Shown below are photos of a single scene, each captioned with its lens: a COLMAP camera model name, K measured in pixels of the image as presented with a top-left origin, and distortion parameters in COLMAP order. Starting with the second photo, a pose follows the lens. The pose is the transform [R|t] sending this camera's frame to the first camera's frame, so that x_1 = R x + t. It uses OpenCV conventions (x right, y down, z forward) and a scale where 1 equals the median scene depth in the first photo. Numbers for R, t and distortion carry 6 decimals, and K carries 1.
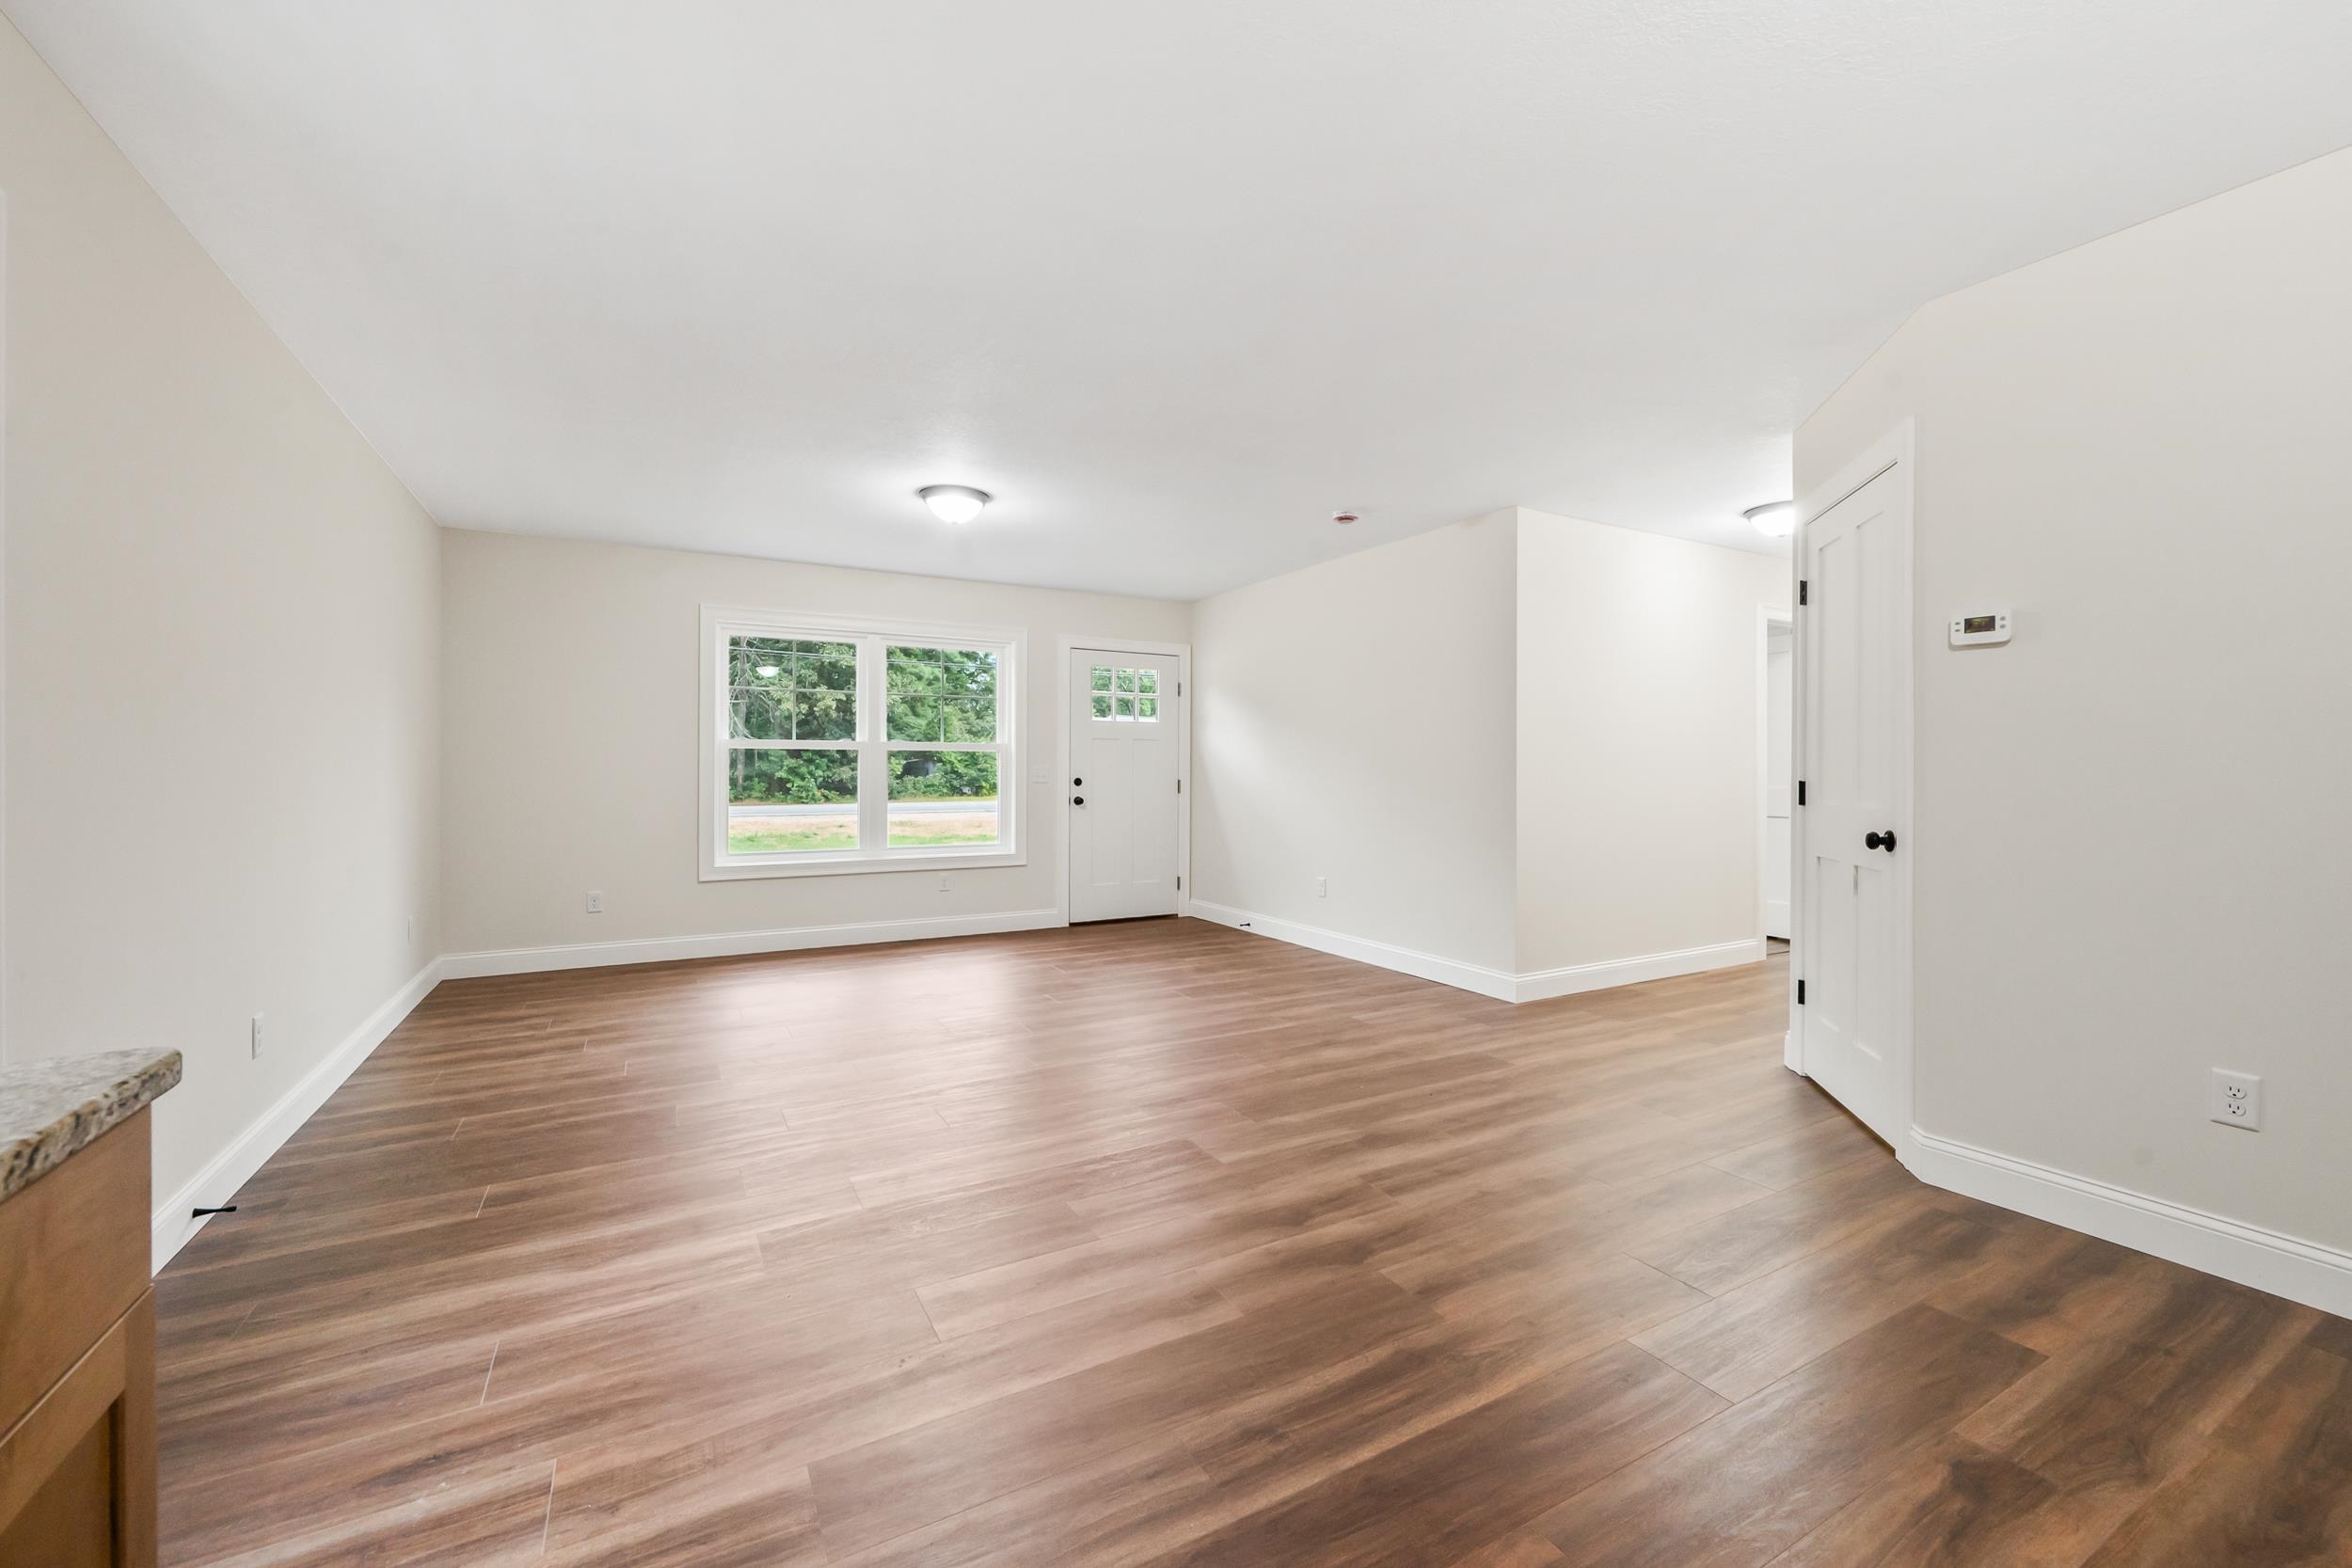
lens RADIAL K [[938.1, 0, 1177.7], [0, 938.1, 767.8], [0, 0, 1]] dist [-0.000052, 0.000420]
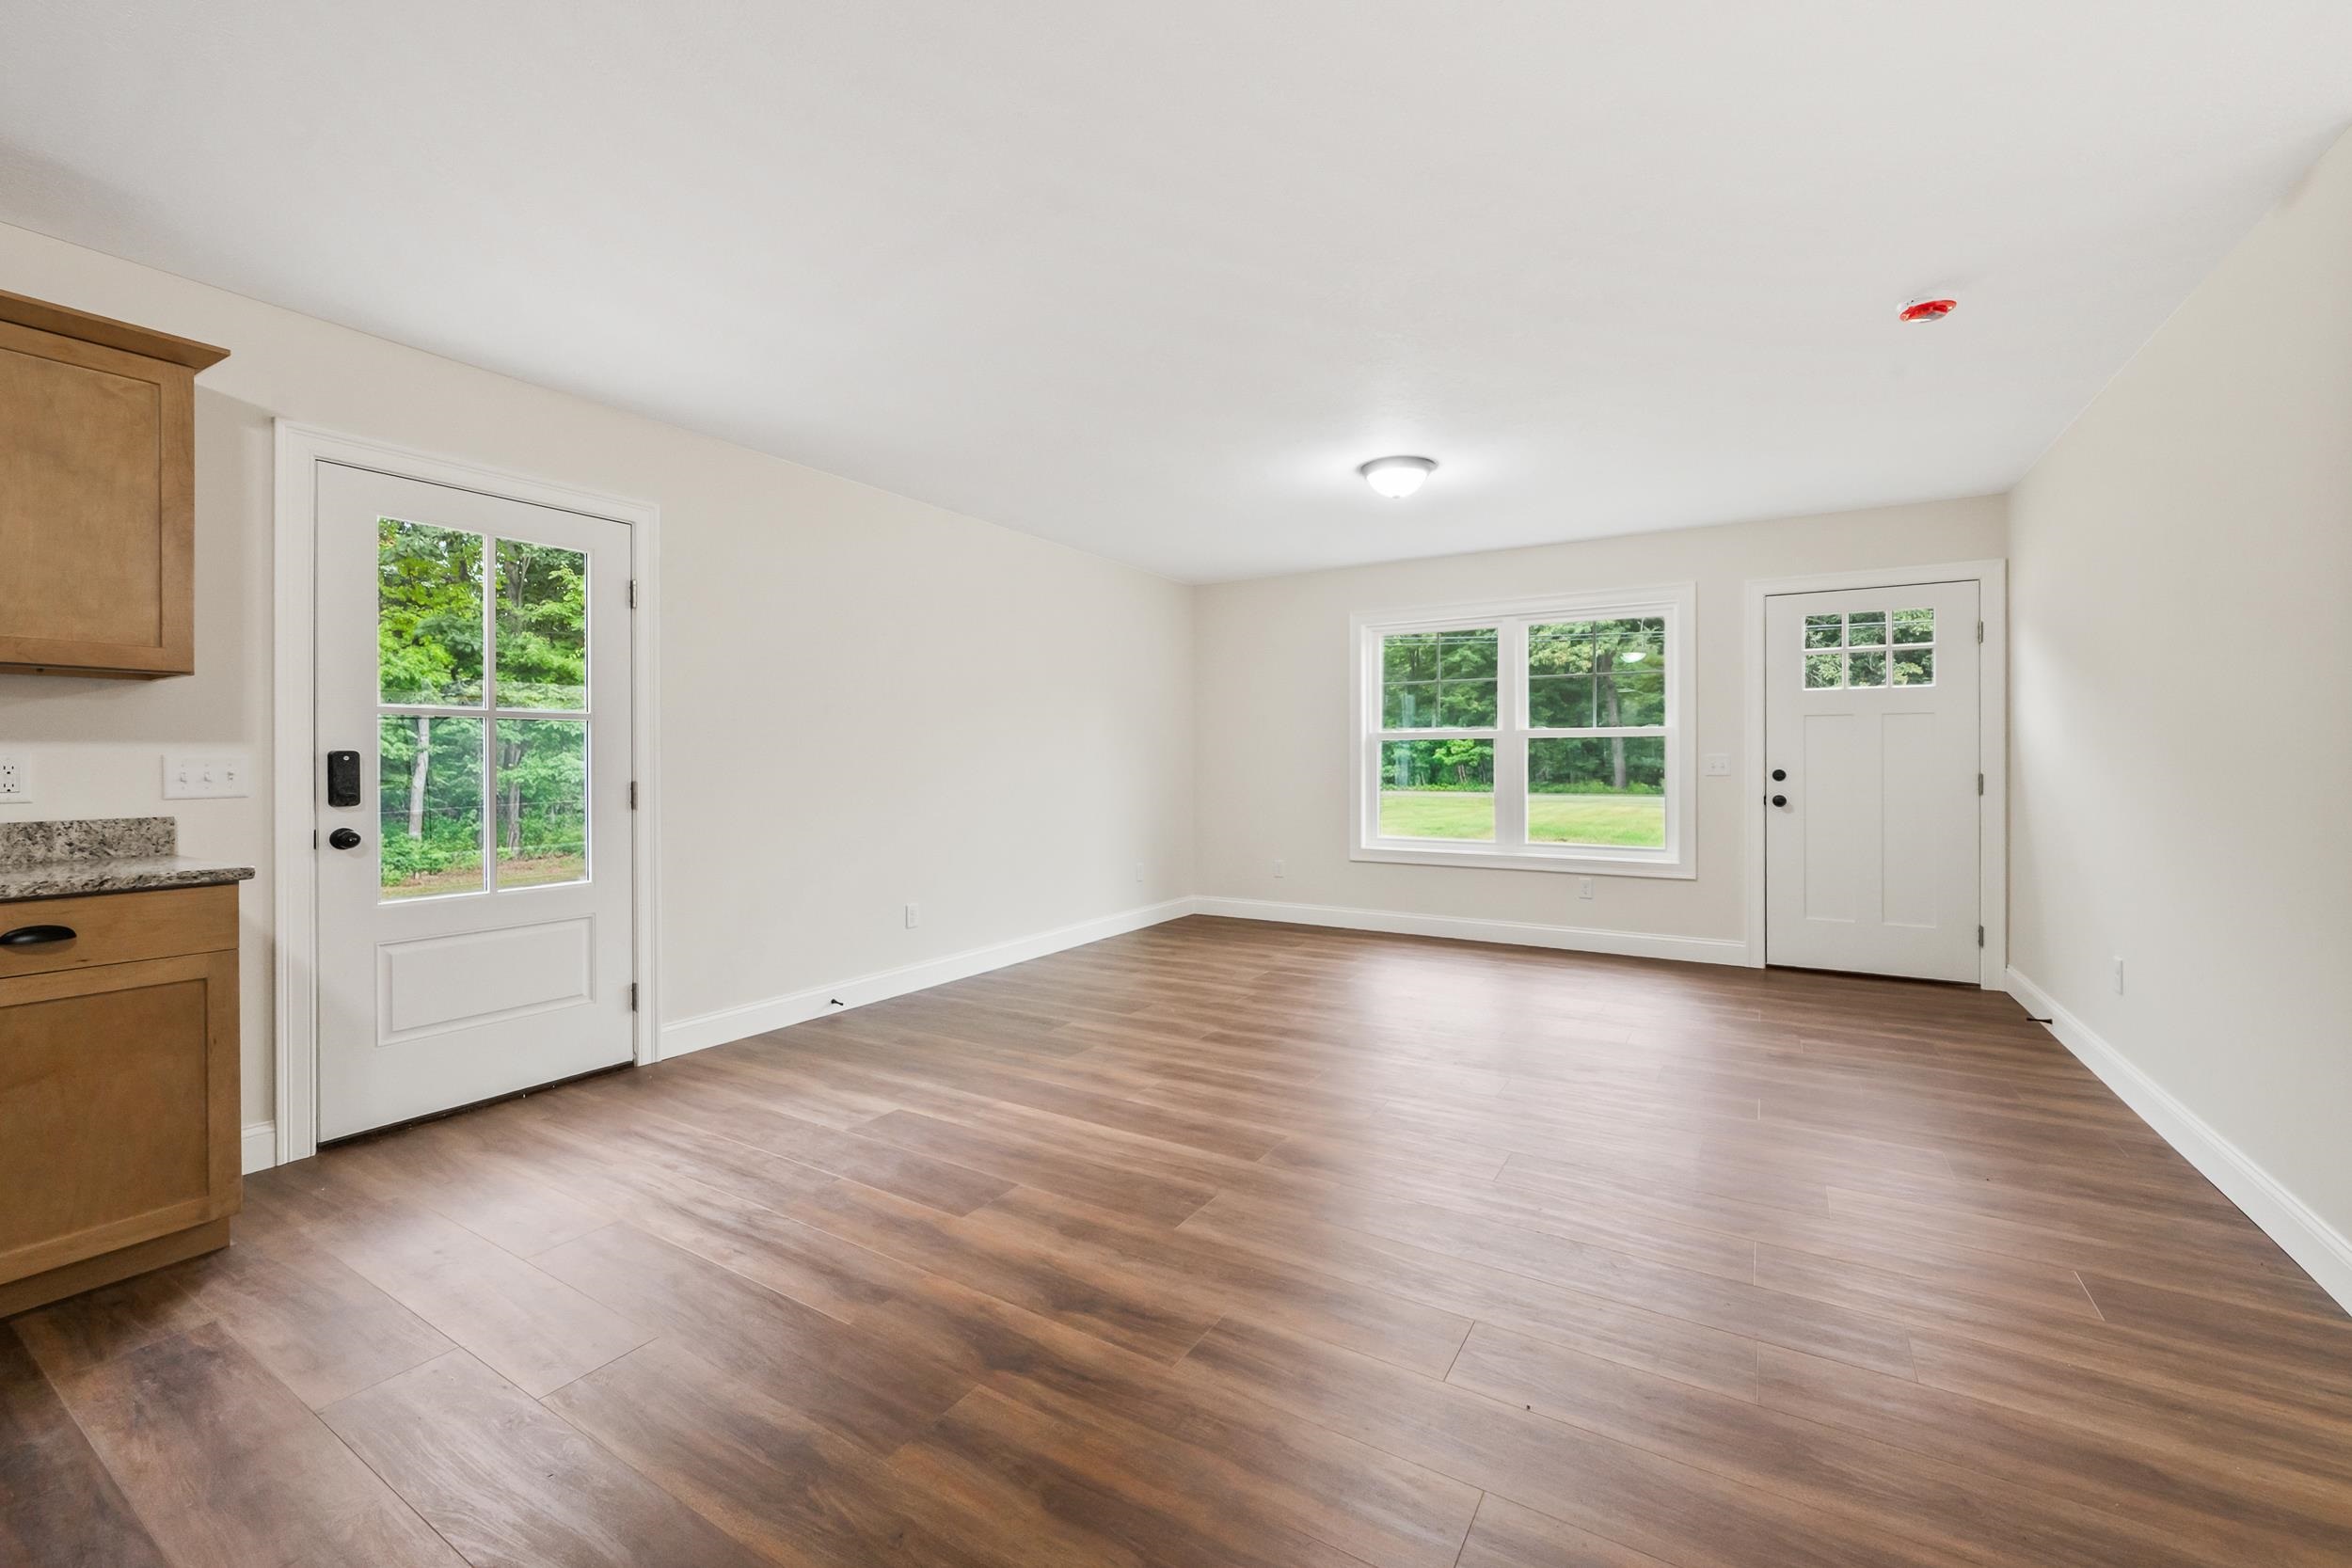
lens RADIAL K [[942.1, 0, 1193.9], [0, 942.1, 756.2], [0, 0, 1]] dist [-0.000900, -0.000008]
pose [[0.494896, -0.005301, -0.868936, 0.319717], [0.005764, 0.999979, -0.002818, -0.000744], [0.868933, -0.003614, 0.494917, 0.239661]]
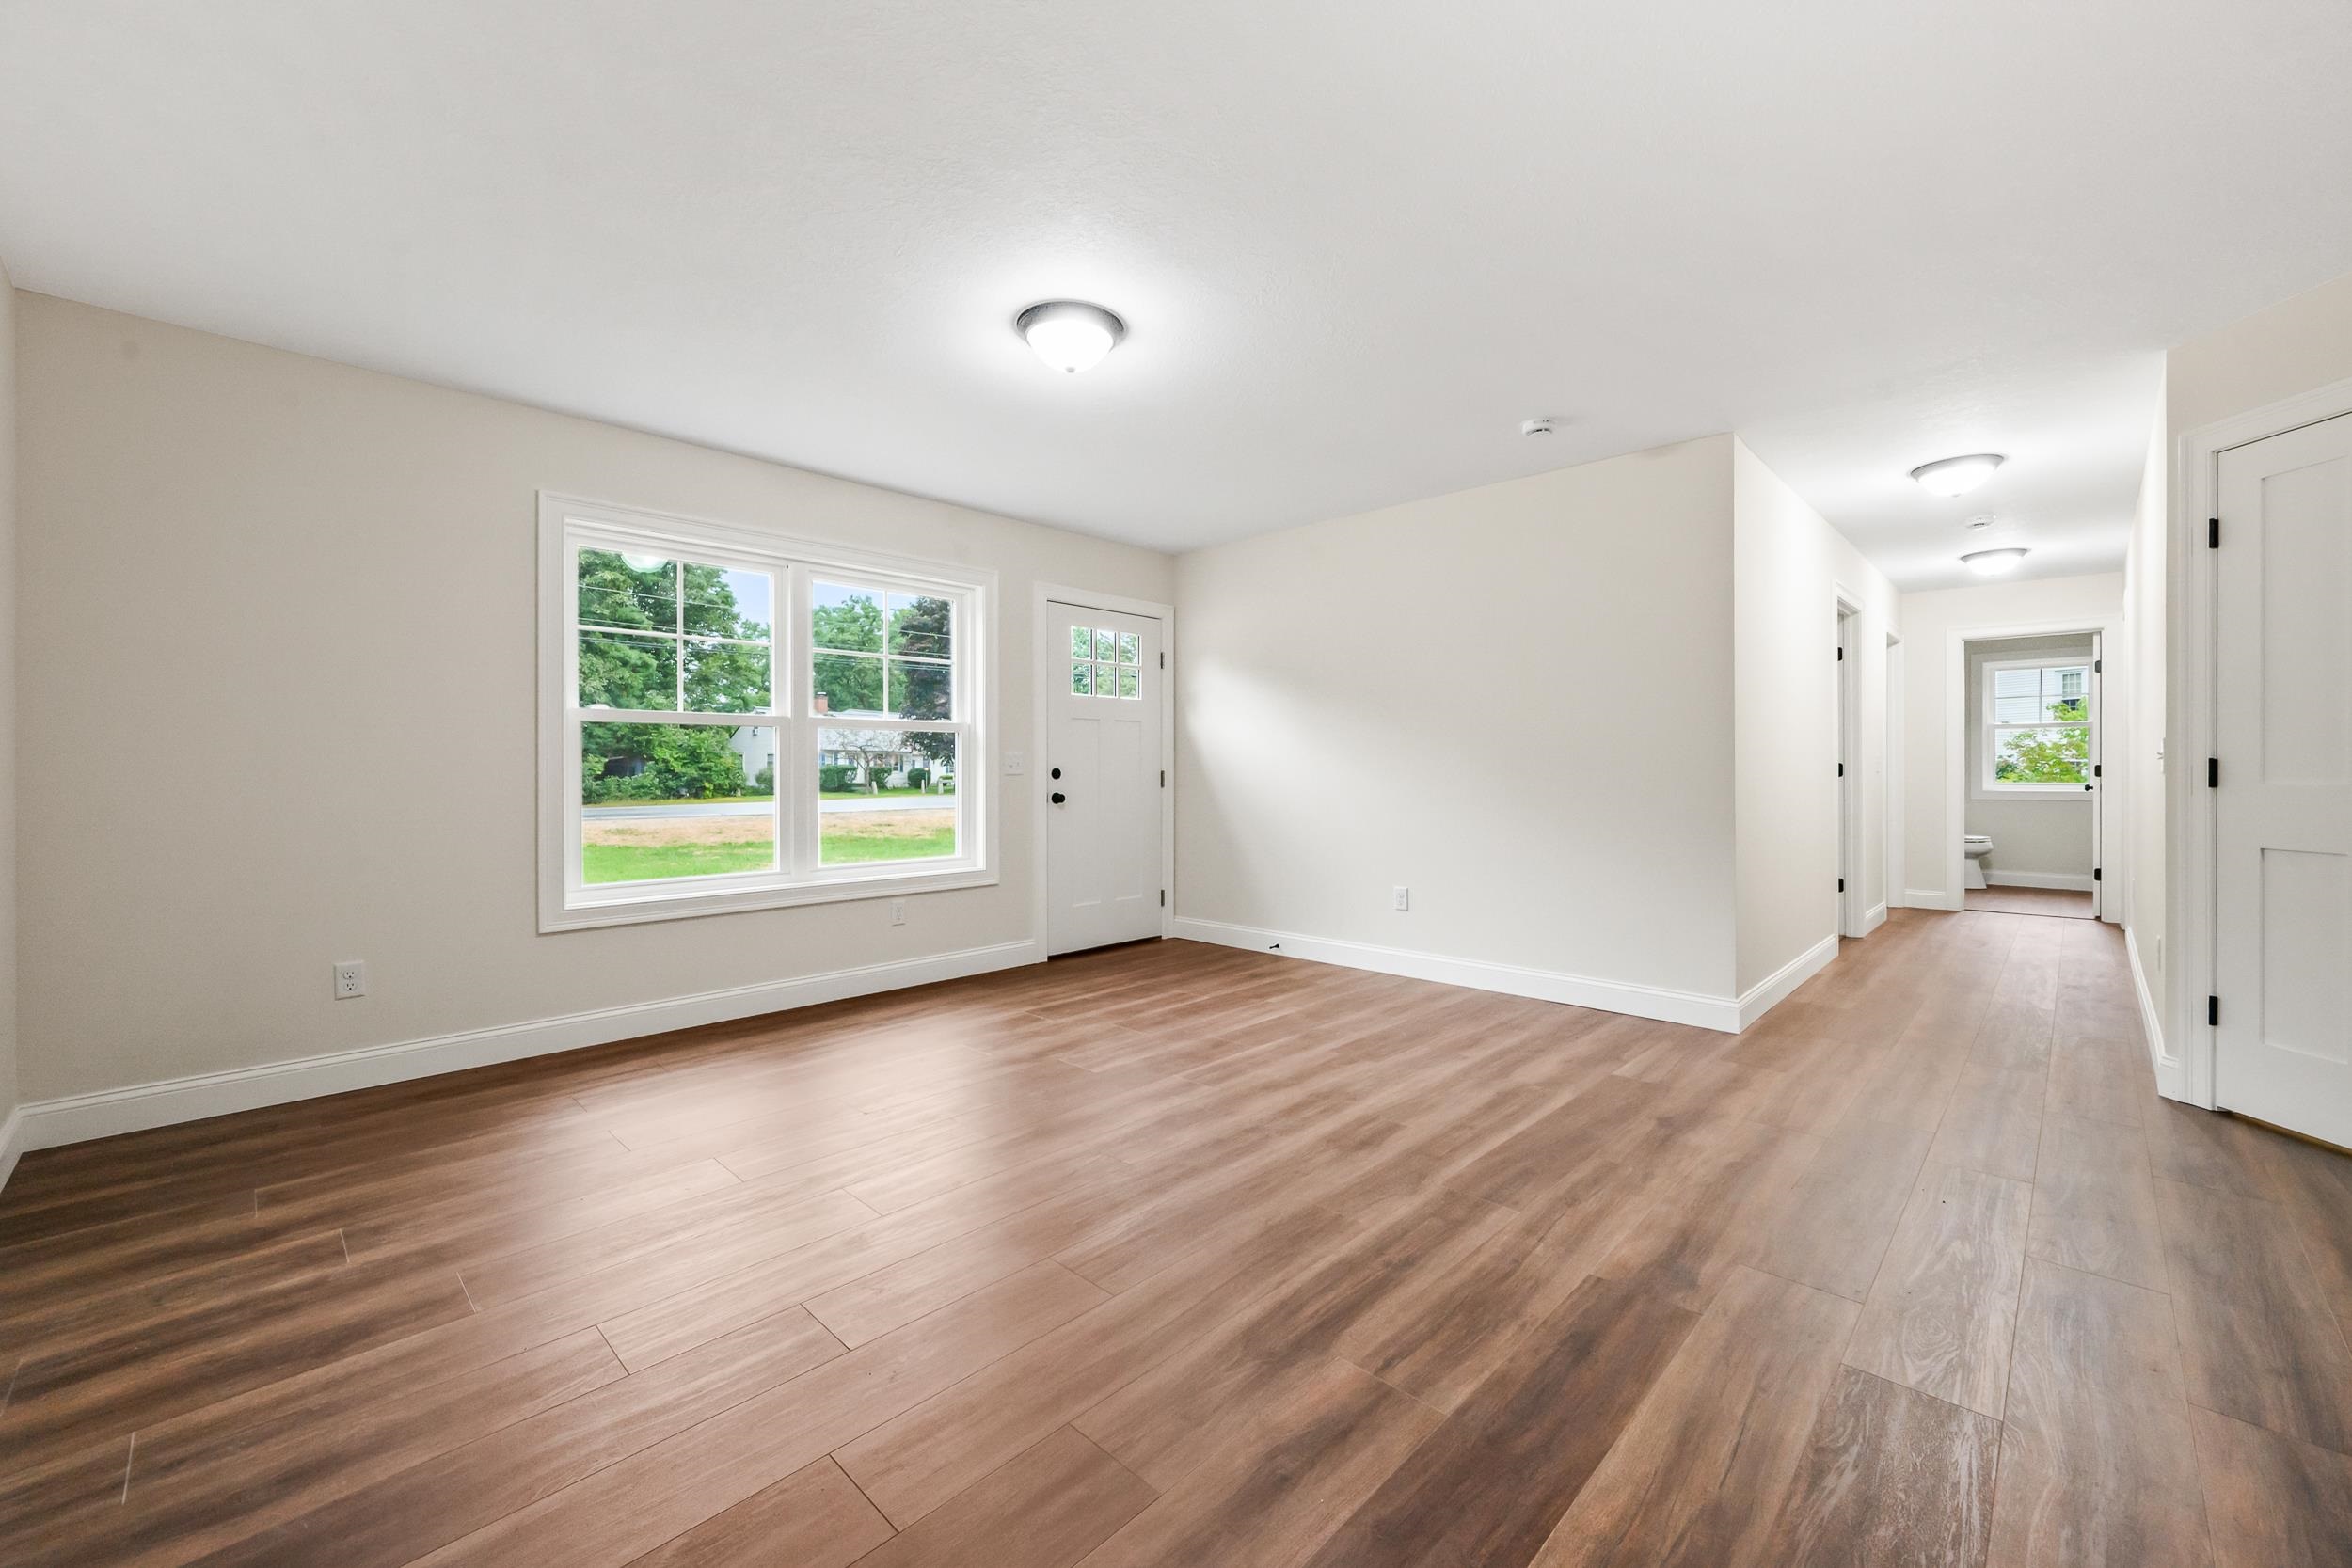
lens RADIAL K [[930.6, 0, 1177.2], [0, 930.6, 763.4], [0, 0, 1]] dist [-0.001429, -0.000297]
pose [[0.958870, -0.002056, 0.283840, -0.235746], [0.003094, 0.999990, -0.003210, 0.009570], [-0.283830, 0.003956, 0.958866, 0.241568]]
